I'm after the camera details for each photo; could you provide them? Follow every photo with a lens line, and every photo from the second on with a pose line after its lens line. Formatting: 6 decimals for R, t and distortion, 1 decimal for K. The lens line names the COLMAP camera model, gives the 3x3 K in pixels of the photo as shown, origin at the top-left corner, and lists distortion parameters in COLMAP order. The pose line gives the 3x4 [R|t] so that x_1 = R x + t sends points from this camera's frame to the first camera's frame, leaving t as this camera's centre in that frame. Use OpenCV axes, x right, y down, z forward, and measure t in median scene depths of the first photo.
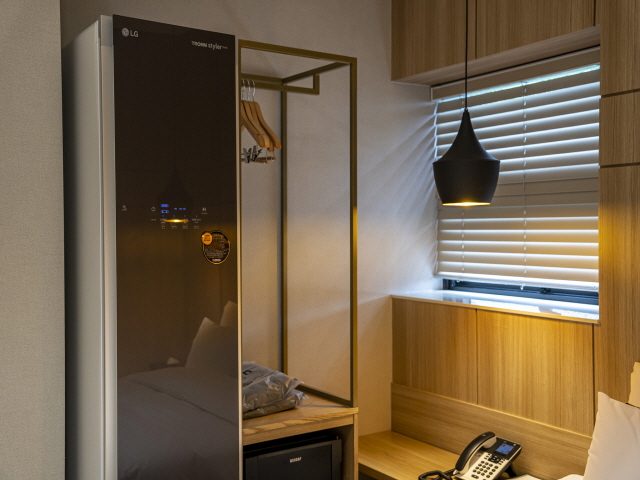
lens RADIAL K [[747.8, 0, 319.9], [0, 747.8, 238.1], [0, 0, 1]] dist [0.072533, 0.000000]
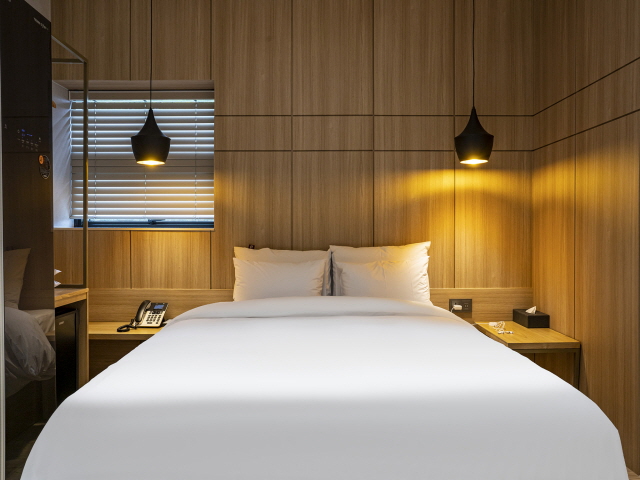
lens RADIAL K [[539.0, 0, 319.9], [0, 539.0, 240.6], [0, 0, 1]] dist [0.000200, -0.003004]
pose [[0.541077, 0.000954, 0.840973, -0.614872], [0.013631, 0.999858, -0.009904, 0.145675], [-0.840863, 0.016822, 0.540987, 0.008026]]
